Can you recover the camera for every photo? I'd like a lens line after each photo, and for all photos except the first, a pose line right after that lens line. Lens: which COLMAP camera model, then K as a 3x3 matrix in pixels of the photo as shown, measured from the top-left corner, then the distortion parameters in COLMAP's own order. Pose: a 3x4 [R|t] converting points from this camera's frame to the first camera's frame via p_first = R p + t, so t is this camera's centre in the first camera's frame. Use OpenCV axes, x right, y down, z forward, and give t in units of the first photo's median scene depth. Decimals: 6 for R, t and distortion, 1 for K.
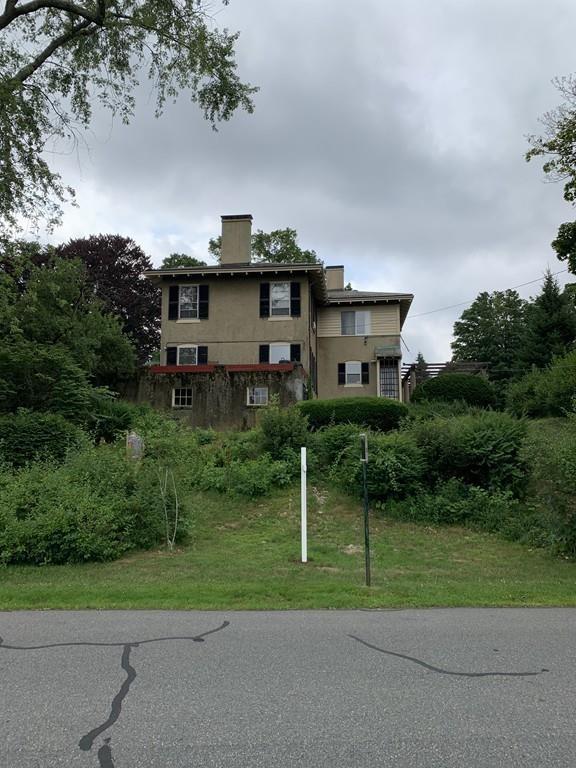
lens RADIAL K [[570.1, 0, 286.3], [0, 570.1, 386.0], [0, 0, 1]] dist [0.022658, -0.030401]
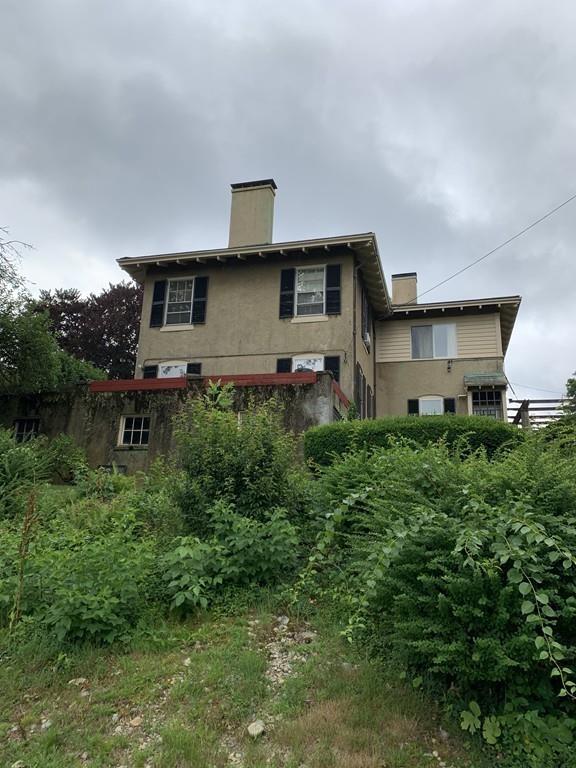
lens RADIAL K [[570.1, 0, 290.7], [0, 570.1, 380.4], [0, 0, 1]] dist [0.022658, -0.030401]
pose [[0.989021, -0.008267, -0.147547, 0.062226], [-0.014944, 0.987720, -0.155518, 0.051164], [0.147021, 0.156015, 0.976752, 0.369167]]
